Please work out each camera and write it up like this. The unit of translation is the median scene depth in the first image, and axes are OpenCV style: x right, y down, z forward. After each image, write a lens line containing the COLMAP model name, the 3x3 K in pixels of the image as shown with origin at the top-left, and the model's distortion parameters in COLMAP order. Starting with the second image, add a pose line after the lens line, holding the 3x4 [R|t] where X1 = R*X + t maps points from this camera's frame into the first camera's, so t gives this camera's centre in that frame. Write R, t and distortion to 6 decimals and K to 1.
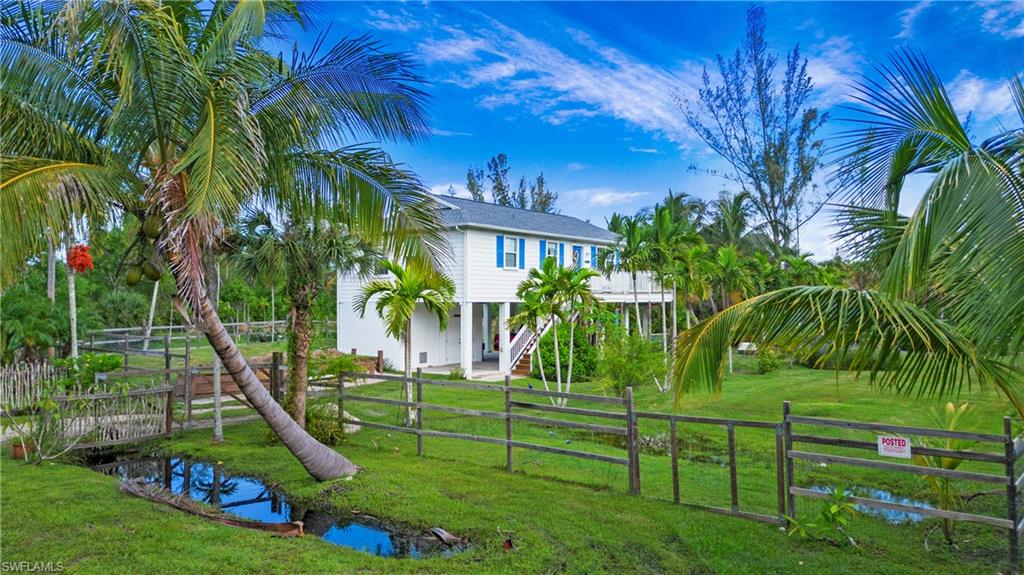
lens RADIAL K [[719.6, 0, 508.9], [0, 719.6, 285.2], [0, 0, 1]] dist [0.070273, -0.074763]
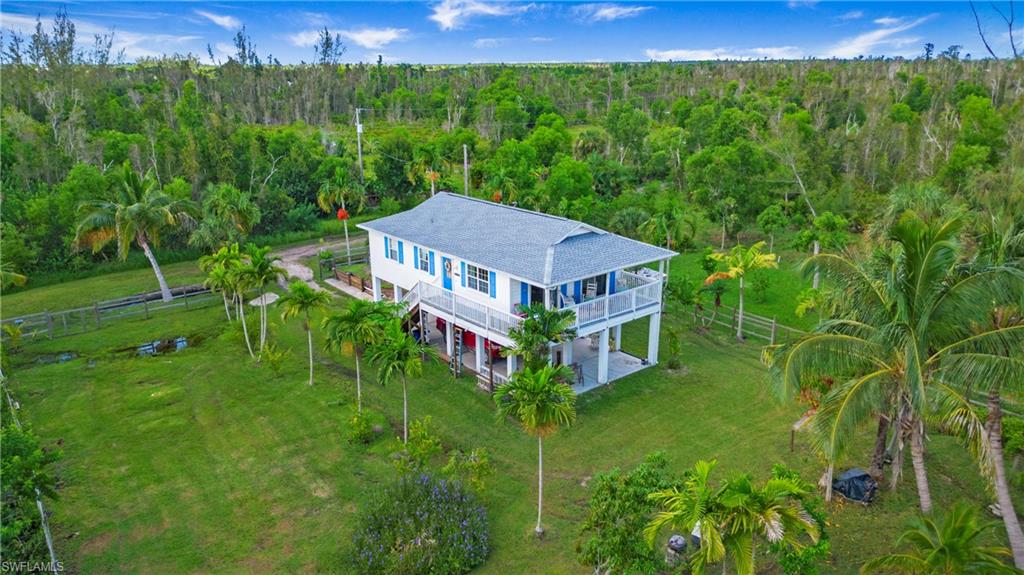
lens RADIAL K [[719.6, 0, 508.9], [0, 719.6, 285.2], [0, 0, 1]] dist [0.070273, -0.074763]
pose [[-0.204577, 0.288410, -0.935397, 1.219084], [0.024787, 0.956828, 0.289597, -0.361289], [0.978537, 0.036059, -0.202894, 1.470522]]
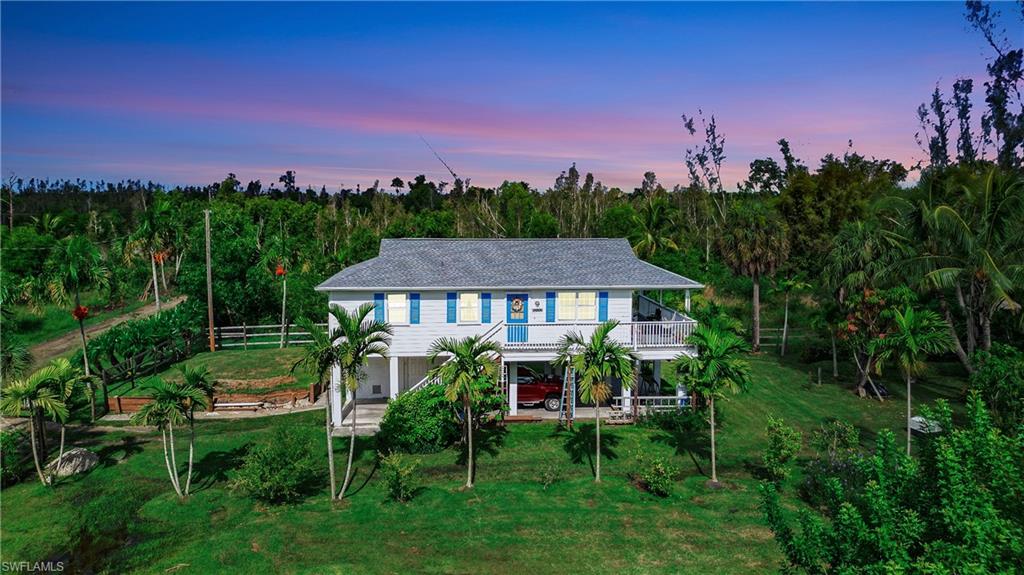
lens RADIAL K [[719.6, 0, 508.9], [0, 719.6, 285.2], [0, 0, 1]] dist [0.070273, -0.074763]
pose [[0.683909, 0.088928, -0.724127, 0.833584], [0.008864, 0.991457, 0.130130, -0.206363], [0.729514, -0.095416, 0.677278, 0.428173]]
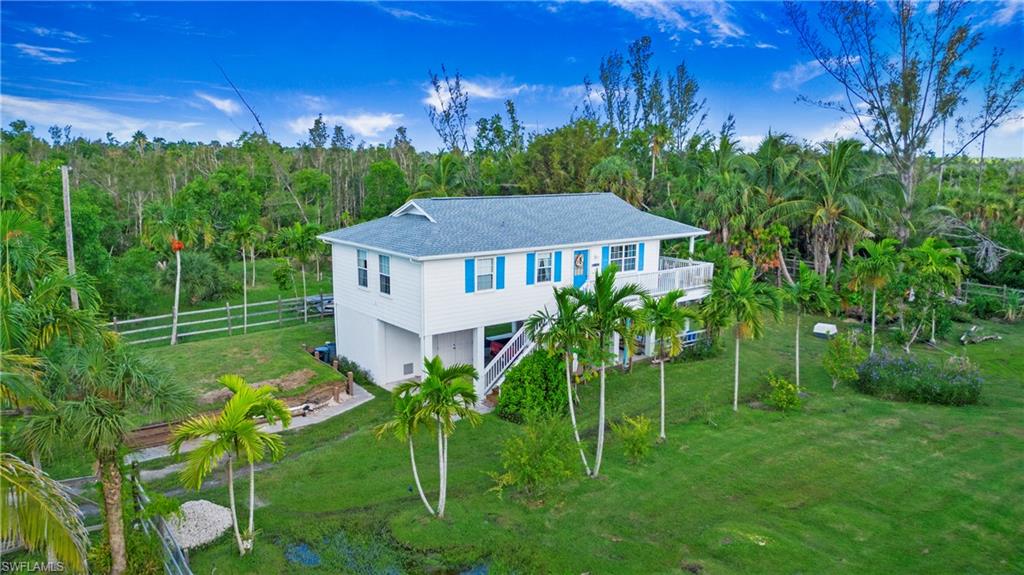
lens RADIAL K [[723.9, 0, 509.4], [0, 723.9, 279.6], [0, 0, 1]] dist [0.050050, -0.033384]
pose [[0.970350, 0.047399, -0.237010, 0.252210], [-0.003460, 0.983207, 0.182463, -0.207144], [0.241678, -0.176233, 0.954219, 0.115637]]
